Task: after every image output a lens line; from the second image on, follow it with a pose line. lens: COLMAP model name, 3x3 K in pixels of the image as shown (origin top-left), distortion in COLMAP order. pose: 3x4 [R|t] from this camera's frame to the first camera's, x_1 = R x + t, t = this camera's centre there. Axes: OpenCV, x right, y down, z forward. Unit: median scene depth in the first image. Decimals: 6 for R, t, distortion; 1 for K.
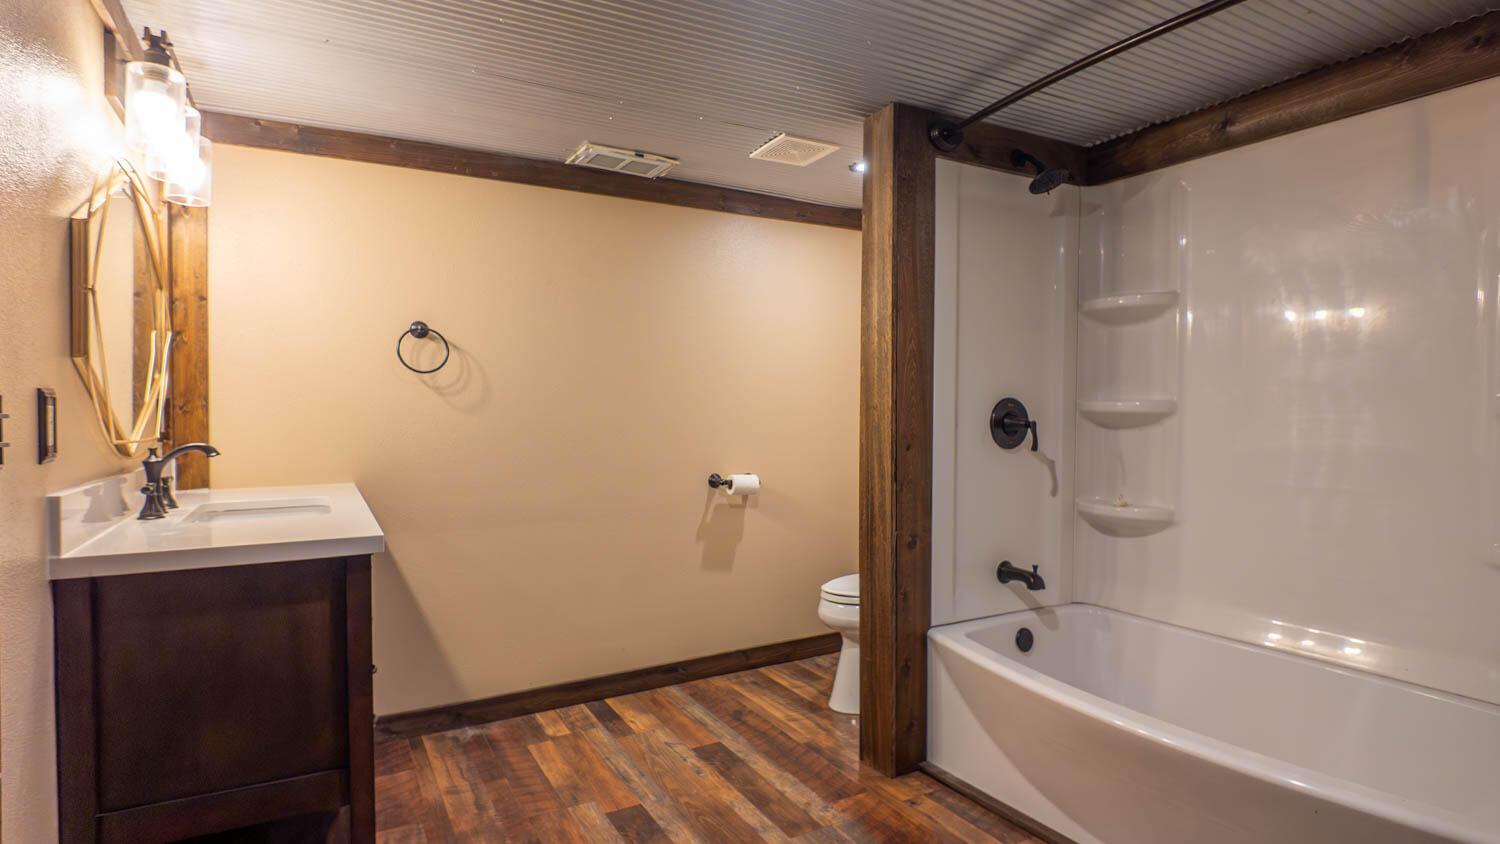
lens RADIAL K [[769.7, 0, 747.5], [0, 769.7, 421.0], [0, 0, 1]] dist [0.050354, -0.056485]
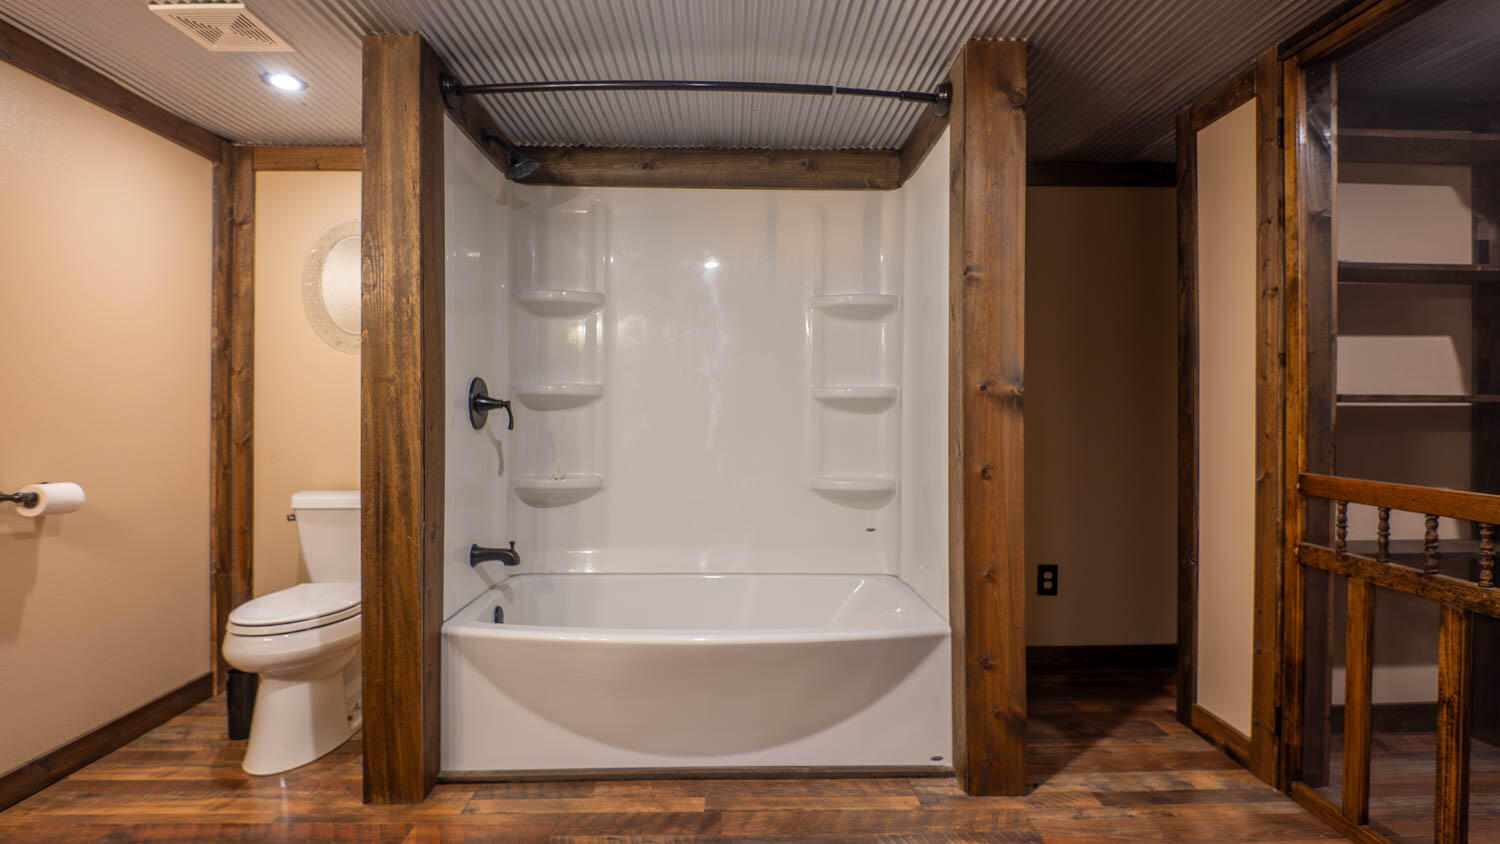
lens RADIAL K [[771.5, 0, 750.0], [0, 771.5, 422.0], [0, 0, 1]] dist [-0.001907, -0.006314]
pose [[0.482040, -0.007145, 0.876120, -0.357092], [0.009740, 0.999949, 0.002796, 0.027837], [-0.876095, 0.007186, 0.482085, 0.227632]]
